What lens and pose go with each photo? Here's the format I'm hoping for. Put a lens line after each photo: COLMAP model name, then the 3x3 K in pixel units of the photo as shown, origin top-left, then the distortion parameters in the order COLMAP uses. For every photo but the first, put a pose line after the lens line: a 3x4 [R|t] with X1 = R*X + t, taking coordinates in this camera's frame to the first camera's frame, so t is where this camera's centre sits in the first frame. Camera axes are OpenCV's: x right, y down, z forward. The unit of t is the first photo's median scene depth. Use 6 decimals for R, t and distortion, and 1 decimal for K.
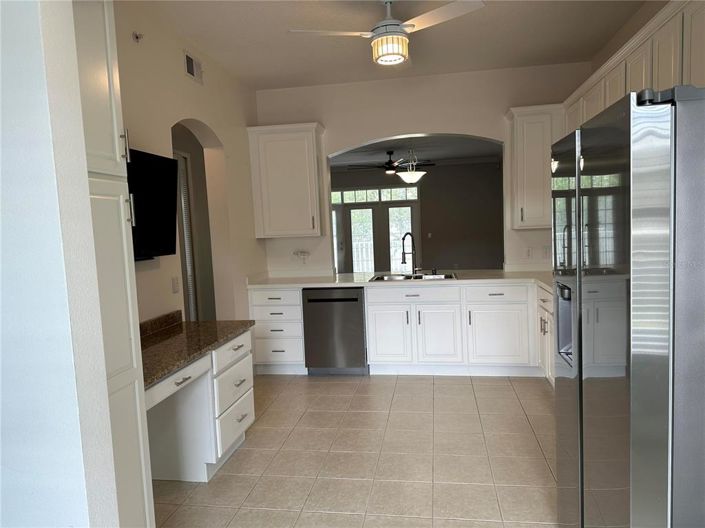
lens RADIAL K [[485.2, 0, 352.5], [0, 485.2, 264.0], [0, 0, 1]] dist [0.003715, -0.001729]
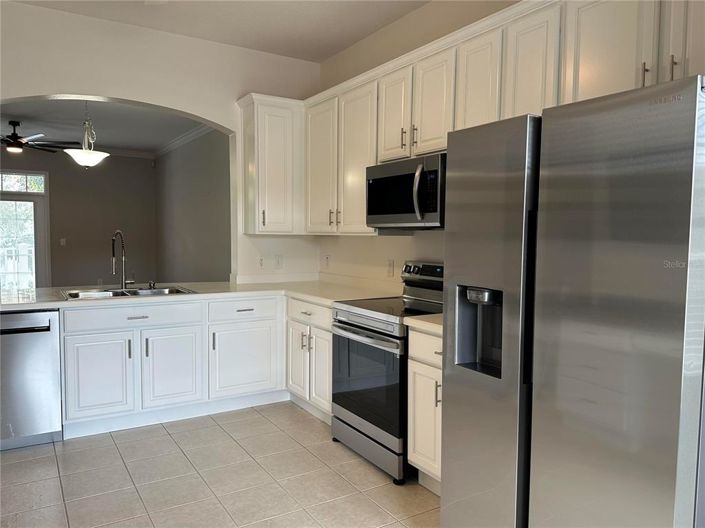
lens RADIAL K [[526.8, 0, 352.5], [0, 526.8, 264.0], [0, 0, 1]] dist [0.002148, -0.005528]
pose [[0.728091, 0.012795, 0.685361, -0.176143], [0.009355, 0.999547, -0.028599, 0.009968], [-0.685417, 0.027234, 0.727642, 0.197051]]
